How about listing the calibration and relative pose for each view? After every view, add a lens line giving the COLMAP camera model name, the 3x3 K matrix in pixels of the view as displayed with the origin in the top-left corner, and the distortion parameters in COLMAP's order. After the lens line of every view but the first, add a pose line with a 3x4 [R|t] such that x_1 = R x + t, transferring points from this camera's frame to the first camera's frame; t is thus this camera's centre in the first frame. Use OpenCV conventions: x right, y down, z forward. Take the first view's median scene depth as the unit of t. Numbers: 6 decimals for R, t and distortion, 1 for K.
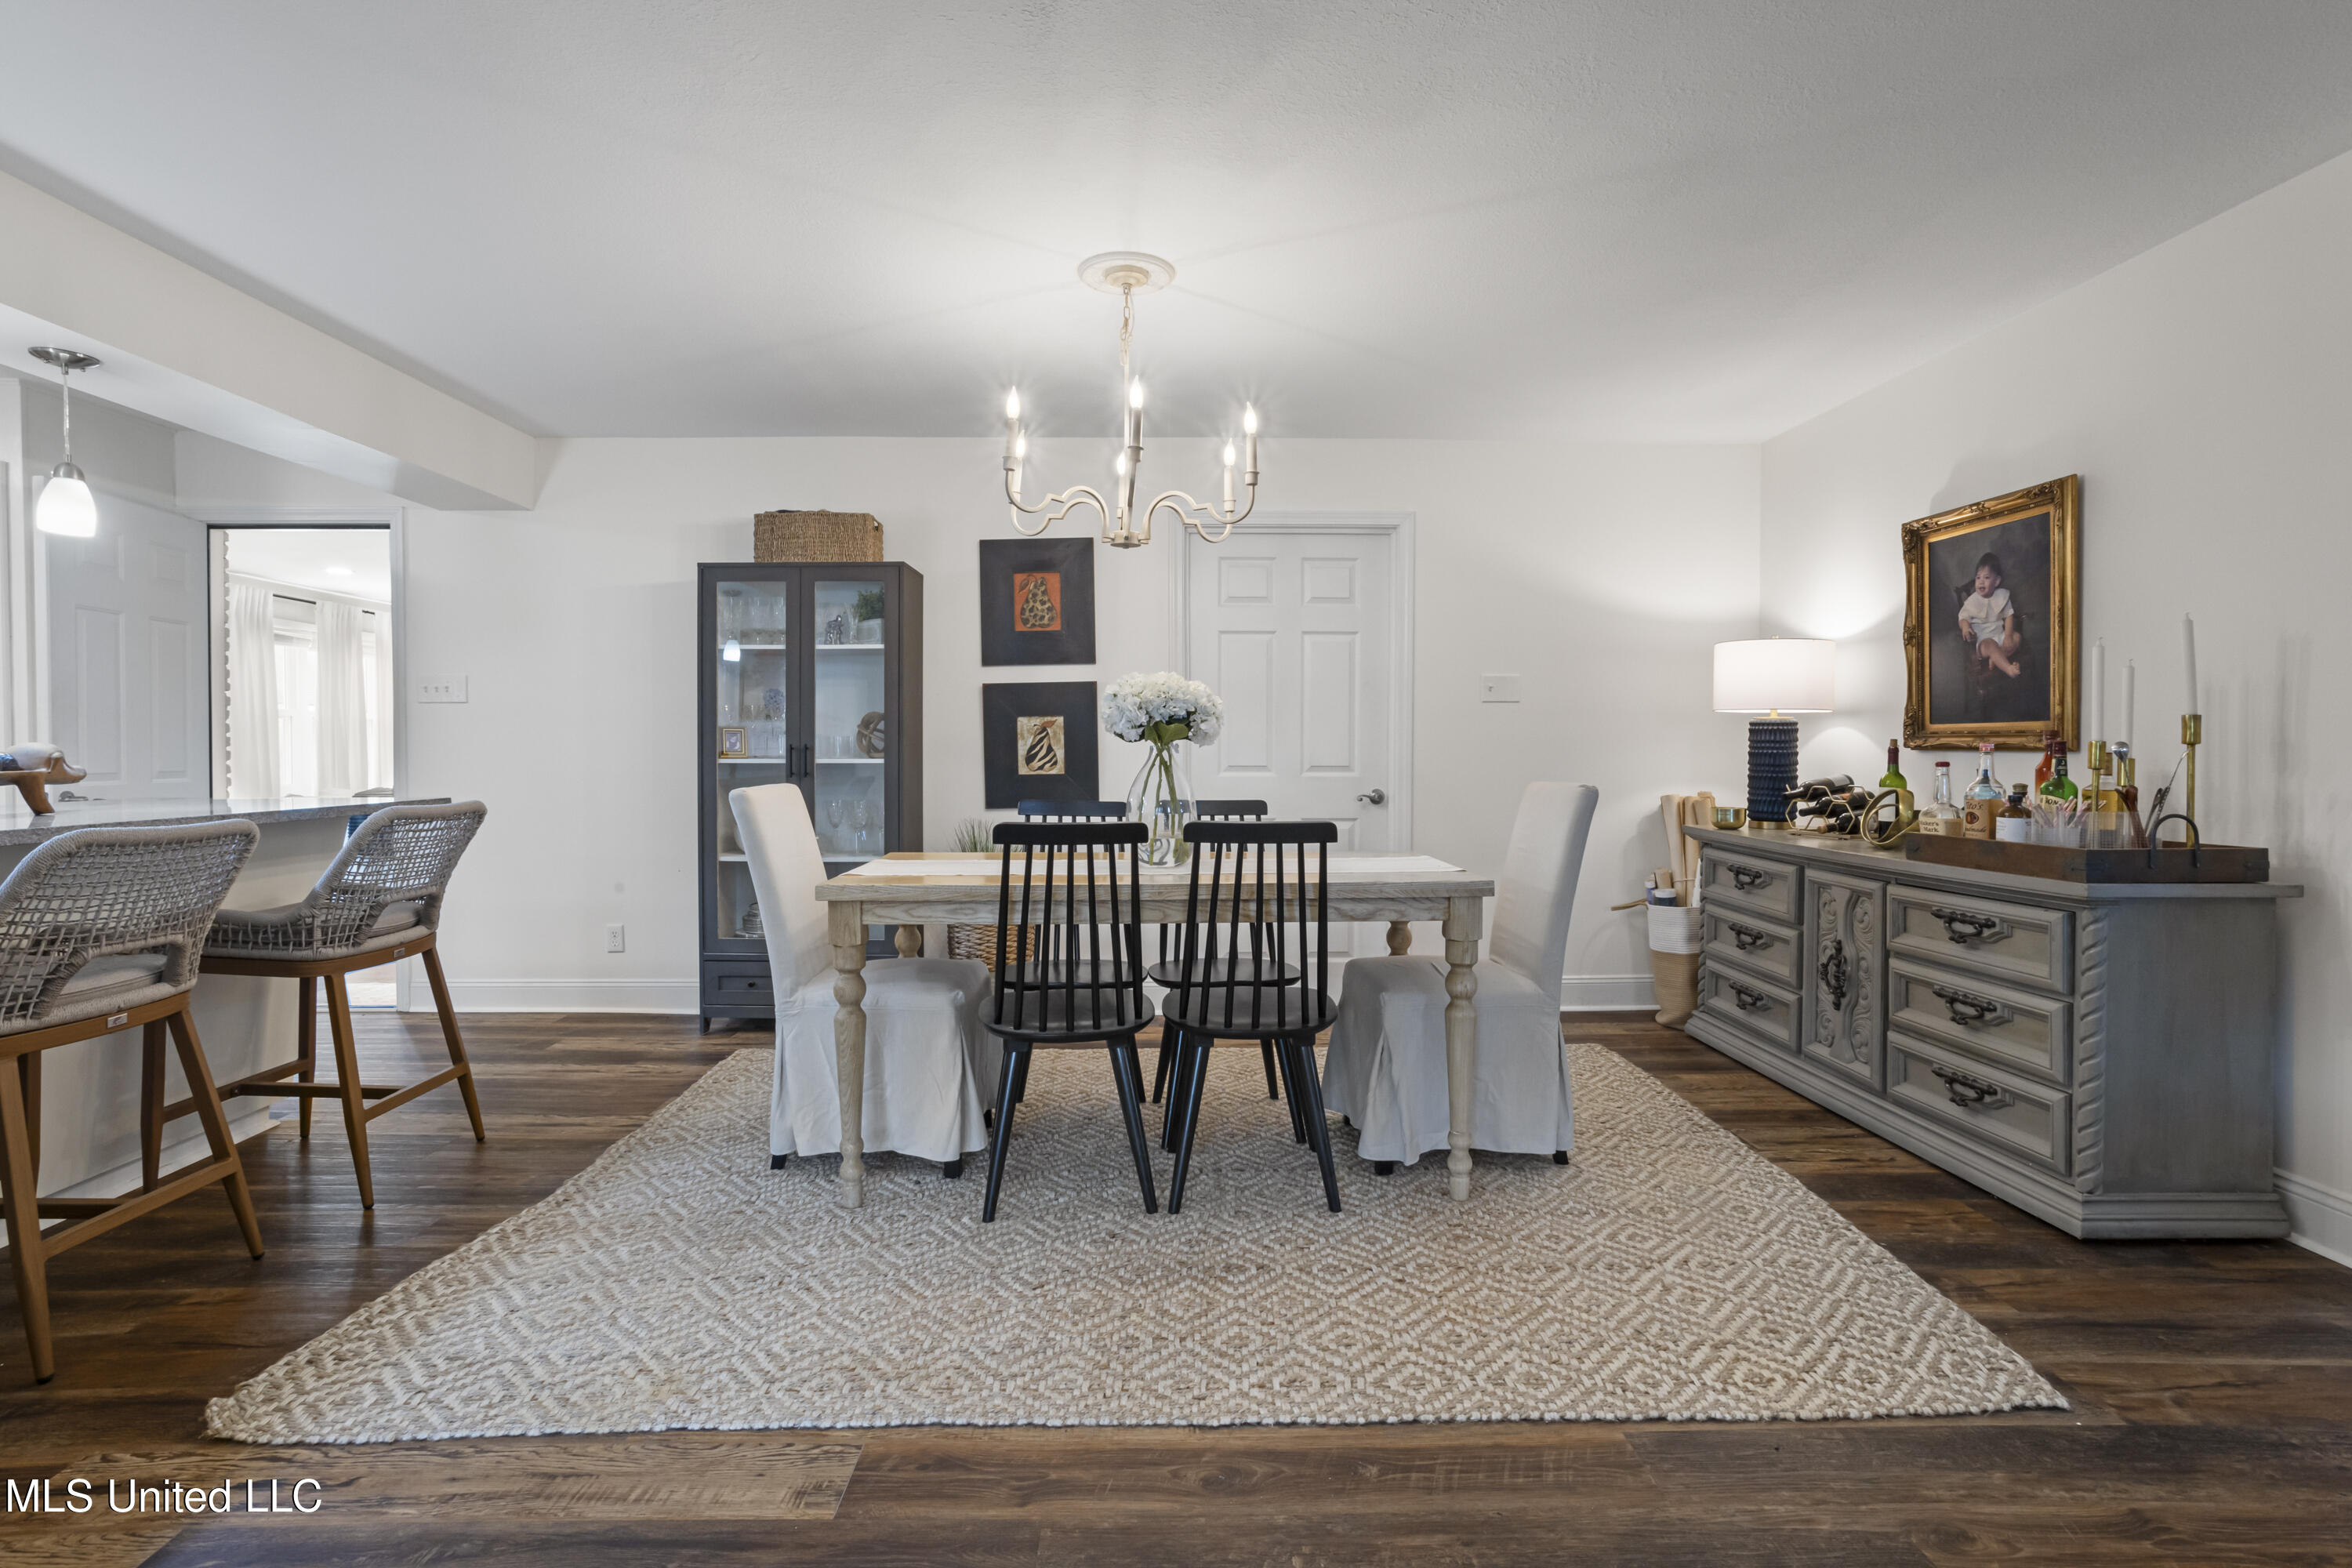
lens RADIAL K [[1128.4, 0, 1191.4], [0, 1128.4, 754.6], [0, 0, 1]] dist [-0.024137, 0.009740]
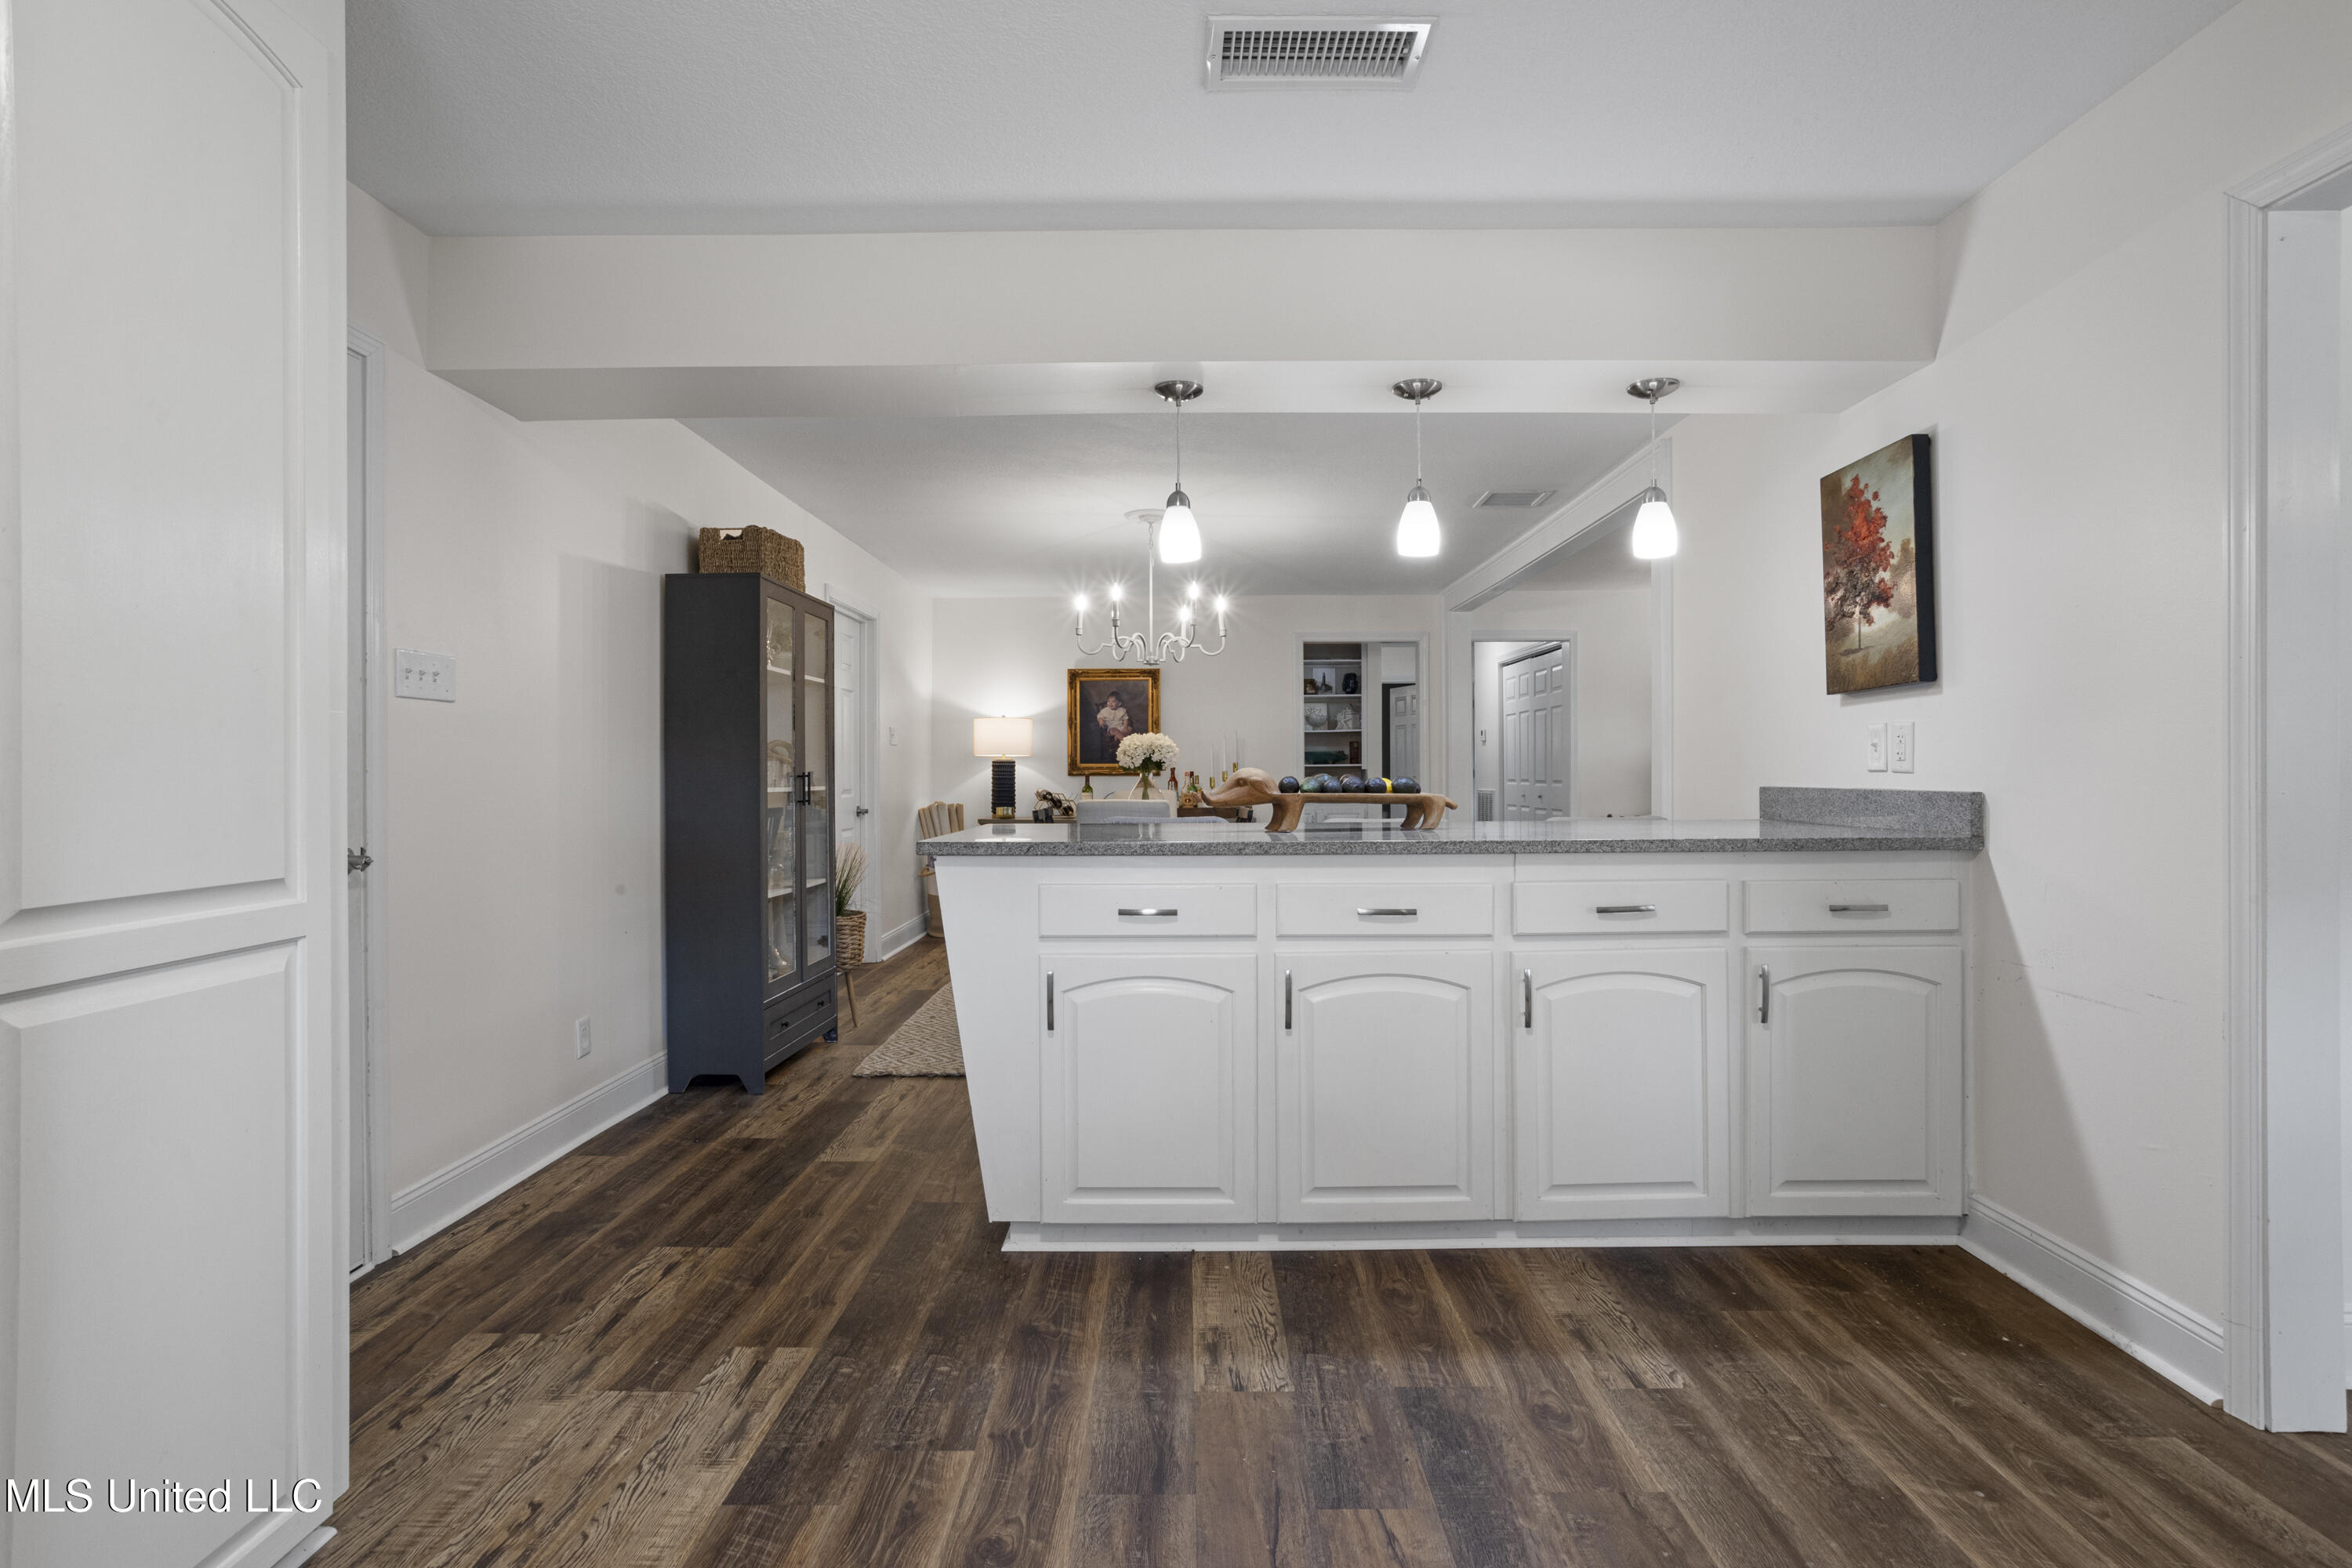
lens RADIAL K [[1128.4, 0, 1186.4], [0, 1128.4, 773.6], [0, 0, 1]] dist [-0.024137, 0.009740]
pose [[0.022480, 0.000582, 0.999747, -1.651674], [0.012999, 0.999915, -0.000874, -0.002977], [-0.999663, 0.013016, 0.022471, 0.794484]]
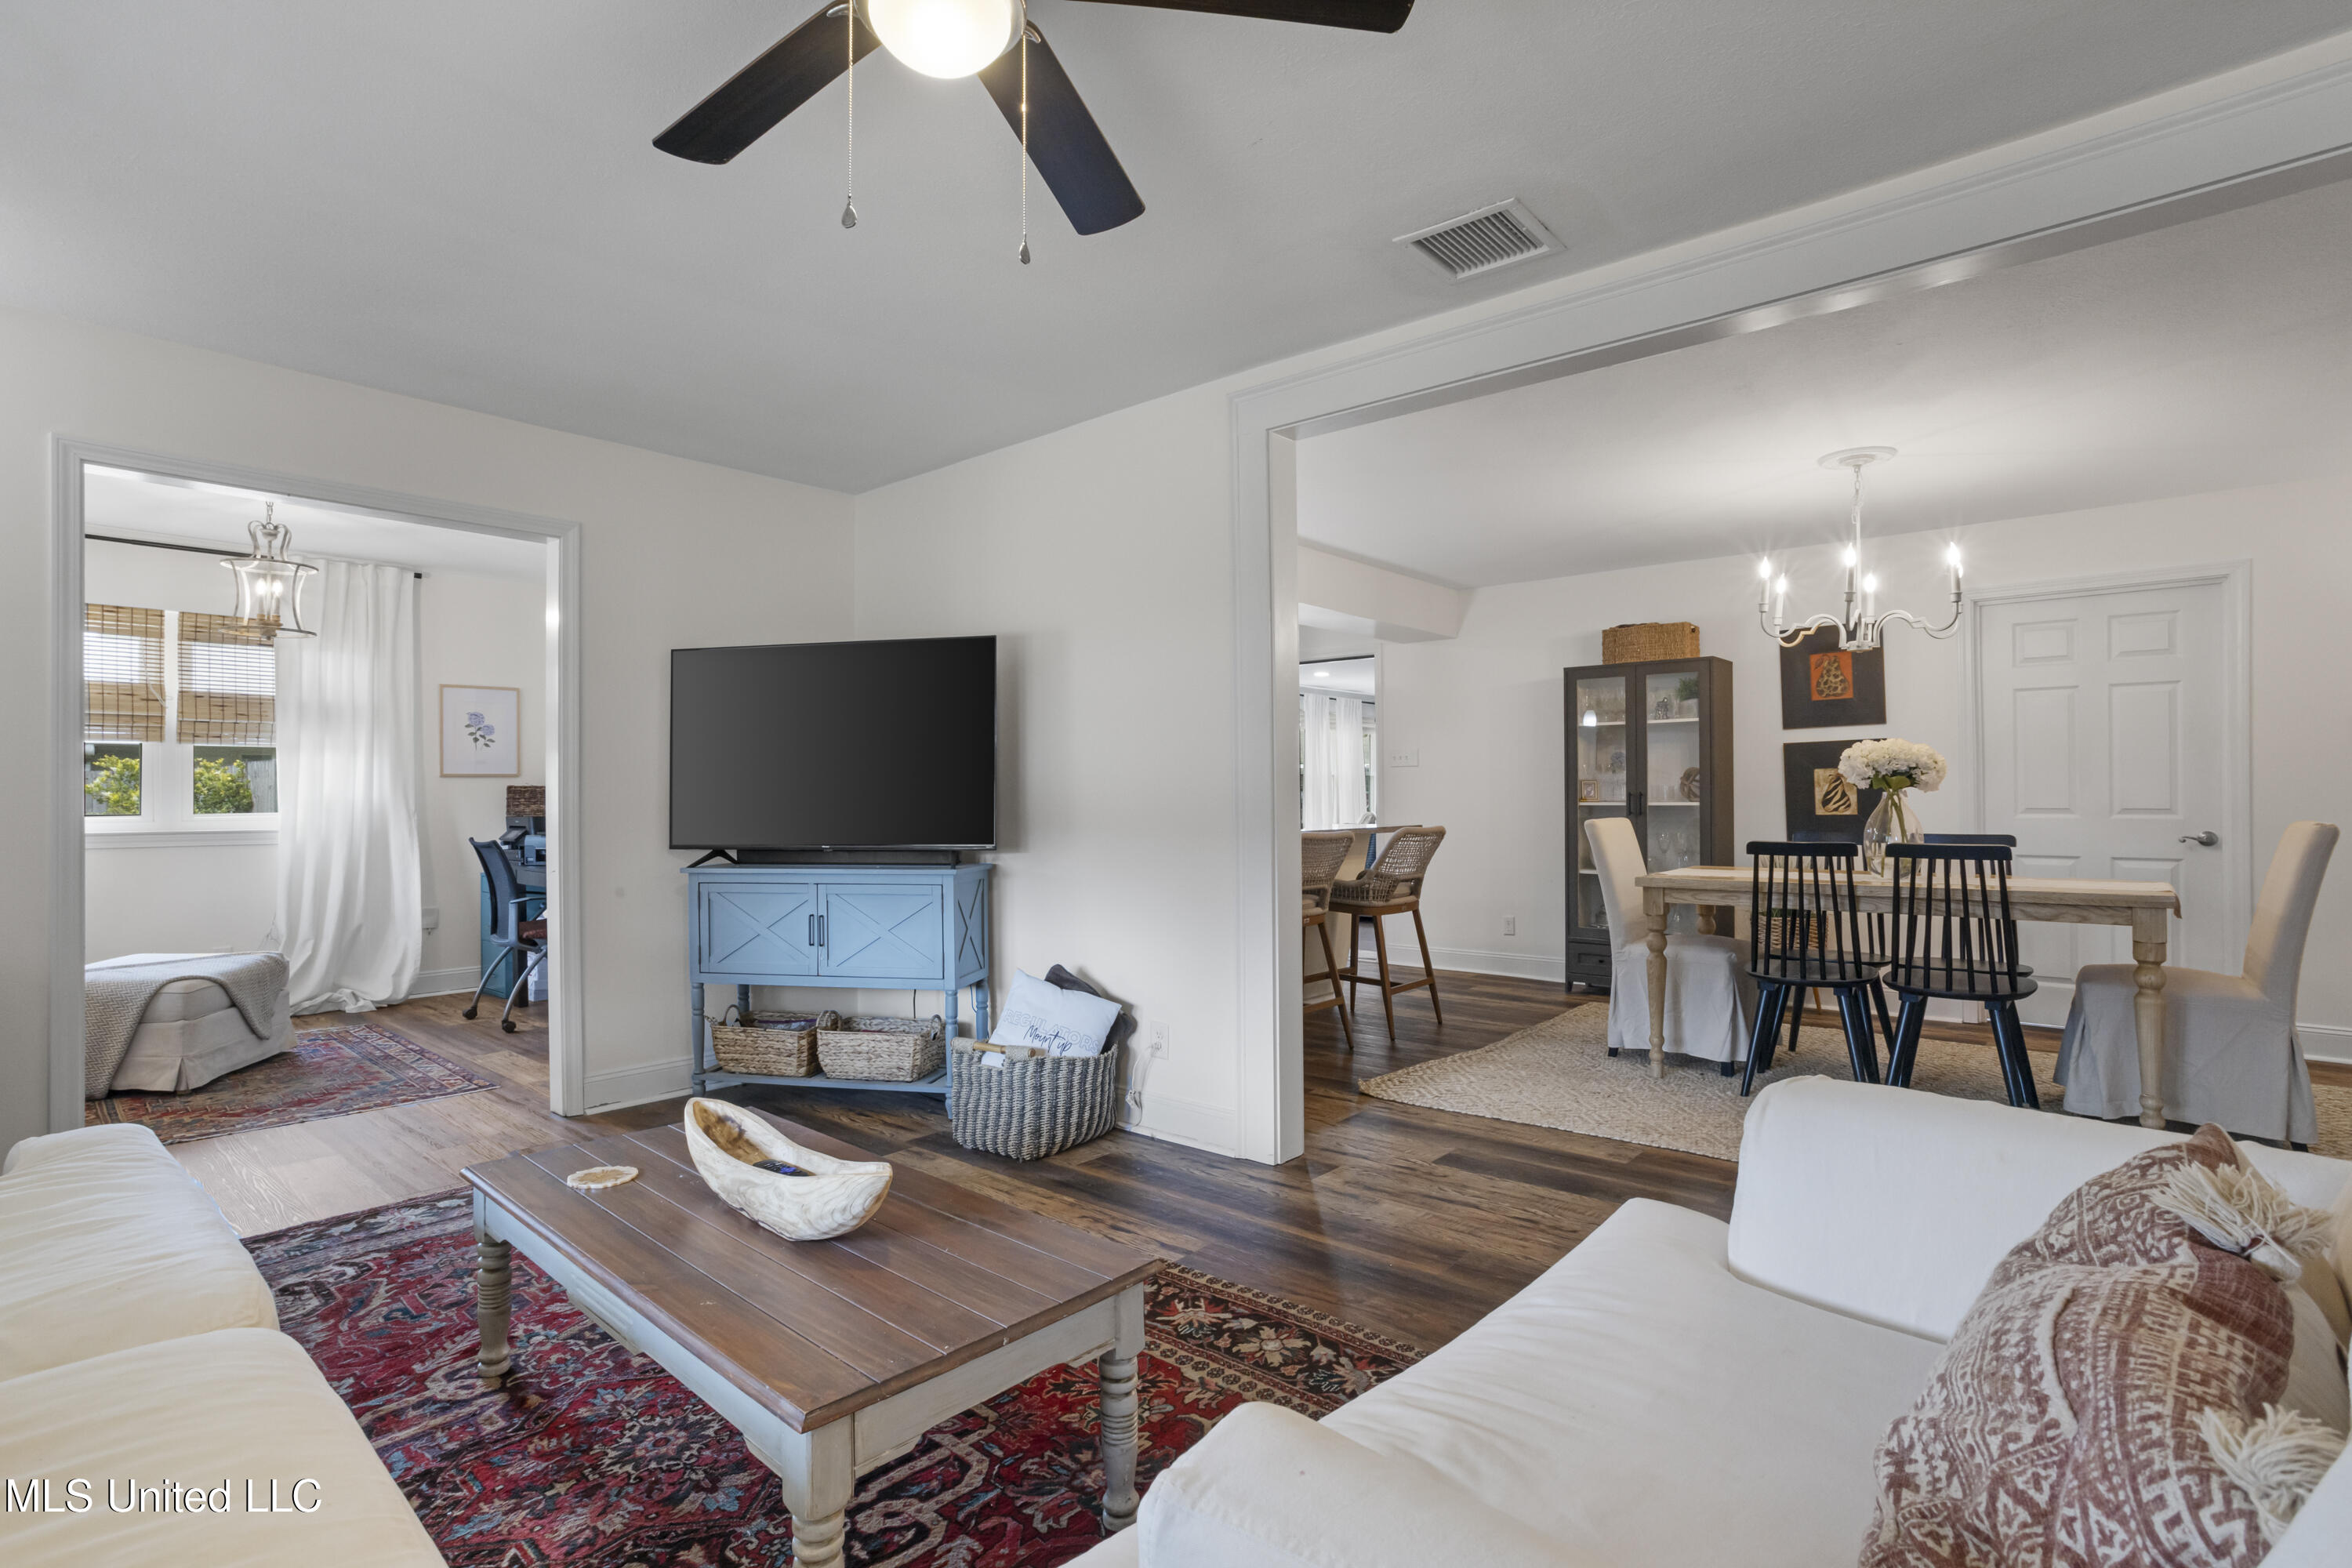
lens RADIAL K [[1128.4, 0, 1140.5], [0, 1128.4, 801.5], [0, 0, 1]] dist [-0.024137, 0.009740]
pose [[0.715580, -0.000994, -0.698530, 0.218553], [0.001725, 0.999998, 0.000343, 0.001485], [0.698529, -0.001451, 0.715580, -0.502086]]
